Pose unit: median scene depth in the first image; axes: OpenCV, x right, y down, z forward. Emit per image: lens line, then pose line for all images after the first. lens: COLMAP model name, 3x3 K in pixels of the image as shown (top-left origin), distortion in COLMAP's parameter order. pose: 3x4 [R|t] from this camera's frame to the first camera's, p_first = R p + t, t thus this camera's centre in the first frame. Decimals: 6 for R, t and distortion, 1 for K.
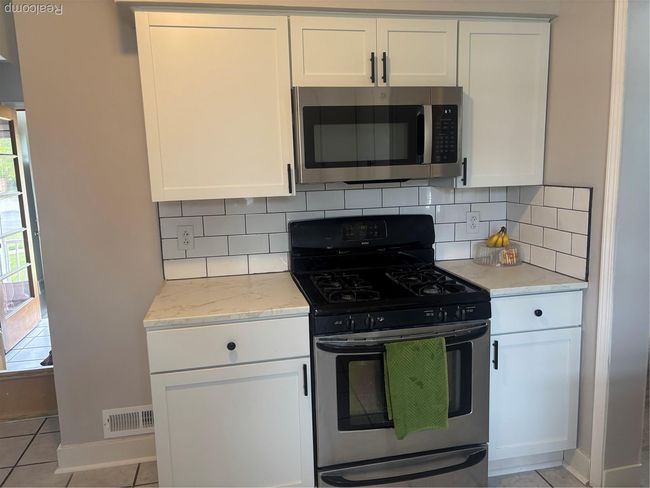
lens RADIAL K [[500.2, 0, 325.0], [0, 500.2, 244.0], [0, 0, 1]] dist [0.009905, -0.003608]
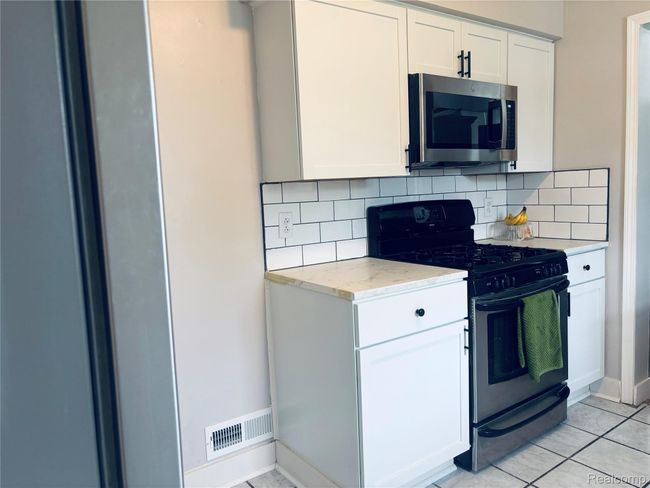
lens RADIAL K [[500.2, 0, 325.0], [0, 500.2, 244.0], [0, 0, 1]] dist [0.009905, -0.003608]
pose [[0.913379, -0.056983, 0.403102, -0.650096], [0.082865, 0.995450, -0.047043, 0.080950], [-0.398587, 0.076371, 0.913945, 0.111332]]
